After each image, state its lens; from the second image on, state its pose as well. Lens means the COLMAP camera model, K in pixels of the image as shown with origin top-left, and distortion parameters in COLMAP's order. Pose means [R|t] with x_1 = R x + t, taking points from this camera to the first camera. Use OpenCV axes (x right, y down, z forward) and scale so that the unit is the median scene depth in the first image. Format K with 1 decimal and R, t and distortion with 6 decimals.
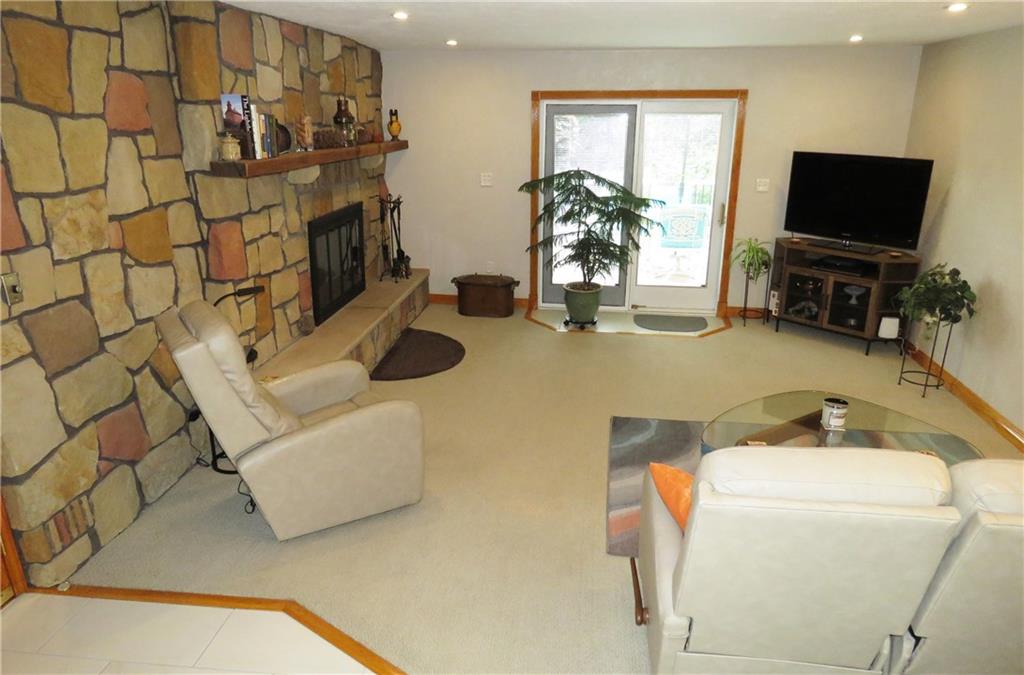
lens RADIAL K [[658.4, 0, 514.2], [0, 658.4, 339.6], [0, 0, 1]] dist [-0.005133, -0.009085]
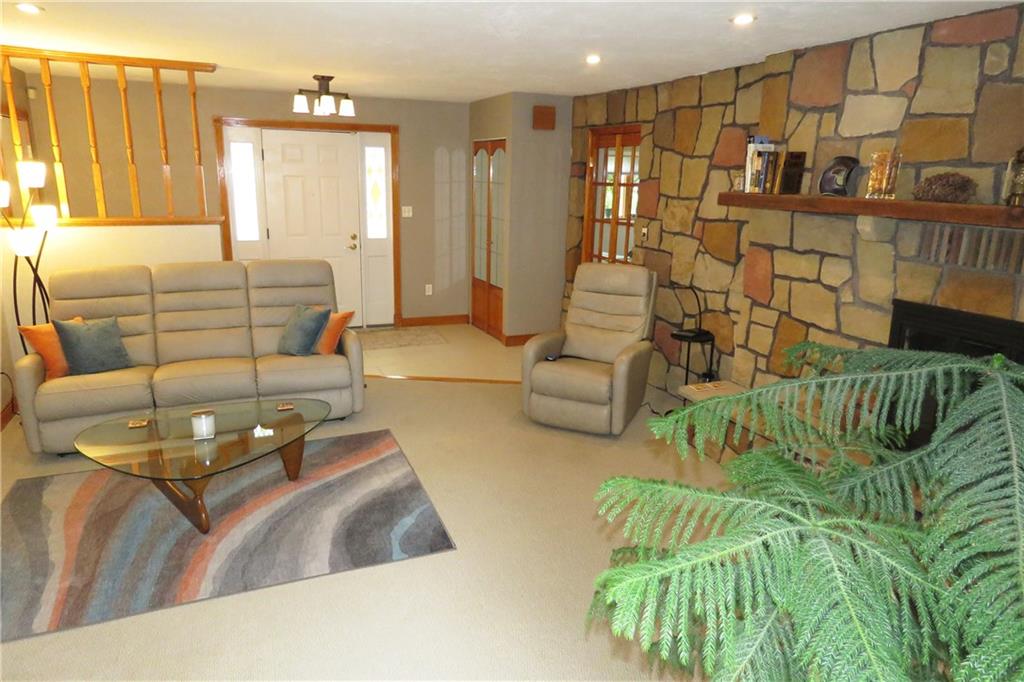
lens RADIAL K [[658.4, 0, 511.8], [0, 658.4, 341.6], [0, 0, 1]] dist [-0.005133, -0.009085]
pose [[-0.858919, 0.104430, -0.501351, 0.597517], [-0.188953, 0.845287, 0.499787, -0.617103], [0.475979, 0.524008, -0.706300, 1.969341]]
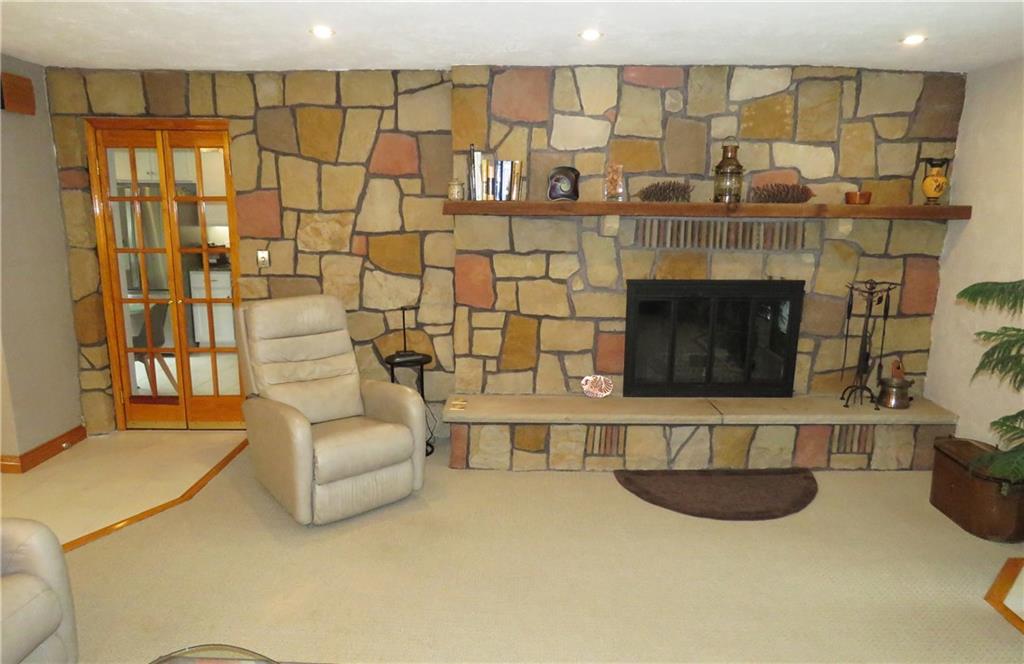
lens RADIAL K [[664.3, 0, 518.1], [0, 664.3, 336.8], [0, 0, 1]] dist [-0.024139, 0.002712]
pose [[0.123442, 0.188928, -0.974201, 0.843899], [-0.326051, 0.934929, 0.139998, -0.273756], [0.937258, 0.300357, 0.177009, 1.073408]]
